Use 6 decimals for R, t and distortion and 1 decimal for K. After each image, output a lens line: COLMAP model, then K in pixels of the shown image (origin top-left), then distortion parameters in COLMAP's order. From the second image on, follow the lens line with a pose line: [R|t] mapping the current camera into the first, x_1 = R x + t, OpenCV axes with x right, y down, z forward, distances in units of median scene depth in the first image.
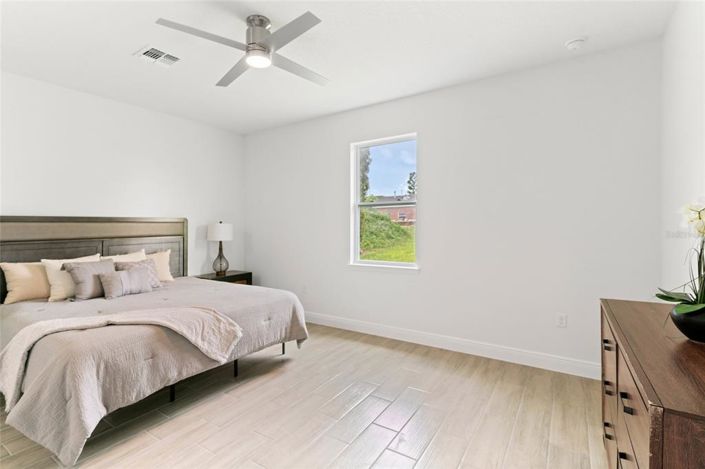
lens RADIAL K [[334.5, 0, 352.5], [0, 334.5, 234.5], [0, 0, 1]] dist [0.001942, 0.000639]
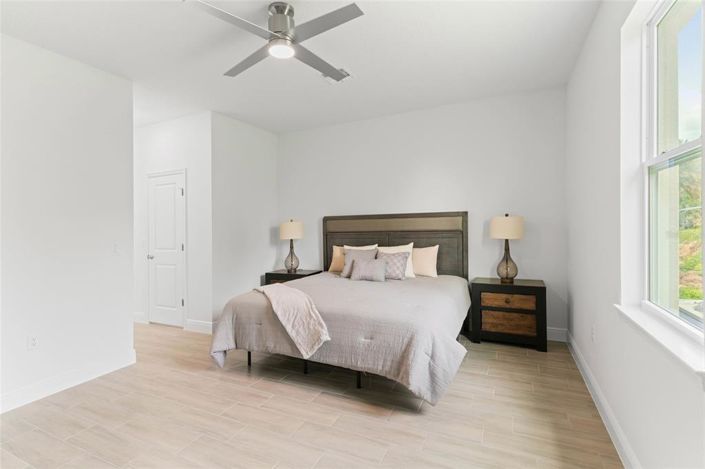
lens RADIAL K [[345.9, 0, 352.2], [0, 345.9, 208.2], [0, 0, 1]] dist [0.011180, -0.000044]
pose [[0.137282, -0.030388, -0.990066, 0.623440], [-0.008126, 0.999461, -0.031803, -0.041773], [0.990499, 0.012411, 0.136961, 0.866902]]
